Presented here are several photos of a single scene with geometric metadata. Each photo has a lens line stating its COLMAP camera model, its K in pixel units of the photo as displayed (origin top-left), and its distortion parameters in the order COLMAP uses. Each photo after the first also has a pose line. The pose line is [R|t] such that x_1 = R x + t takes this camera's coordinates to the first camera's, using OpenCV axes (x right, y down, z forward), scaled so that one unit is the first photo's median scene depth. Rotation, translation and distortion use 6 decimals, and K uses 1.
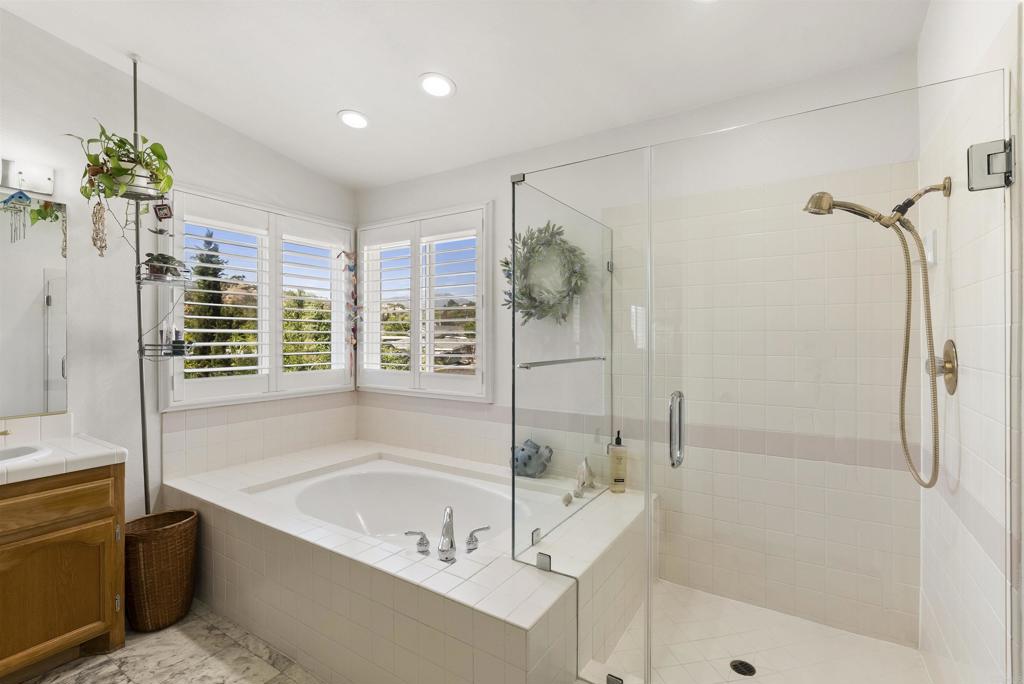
lens RADIAL K [[467.7, 0, 509.5], [0, 467.7, 342.0], [0, 0, 1]] dist [-0.008262, 0.003394]
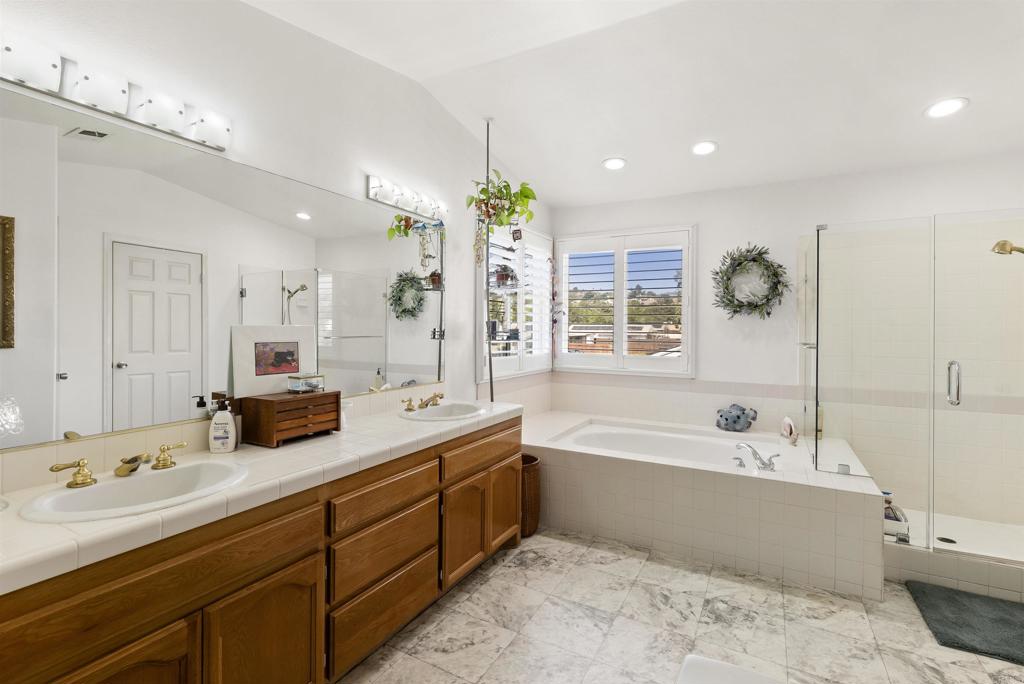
lens RADIAL K [[467.7, 0, 515.2], [0, 467.7, 333.6], [0, 0, 1]] dist [-0.008262, 0.003394]
pose [[0.997744, 0.006369, 0.066831, -0.701268], [-0.006419, 0.999979, 0.000539, 0.008185], [-0.066827, -0.000967, 0.997764, -0.311166]]
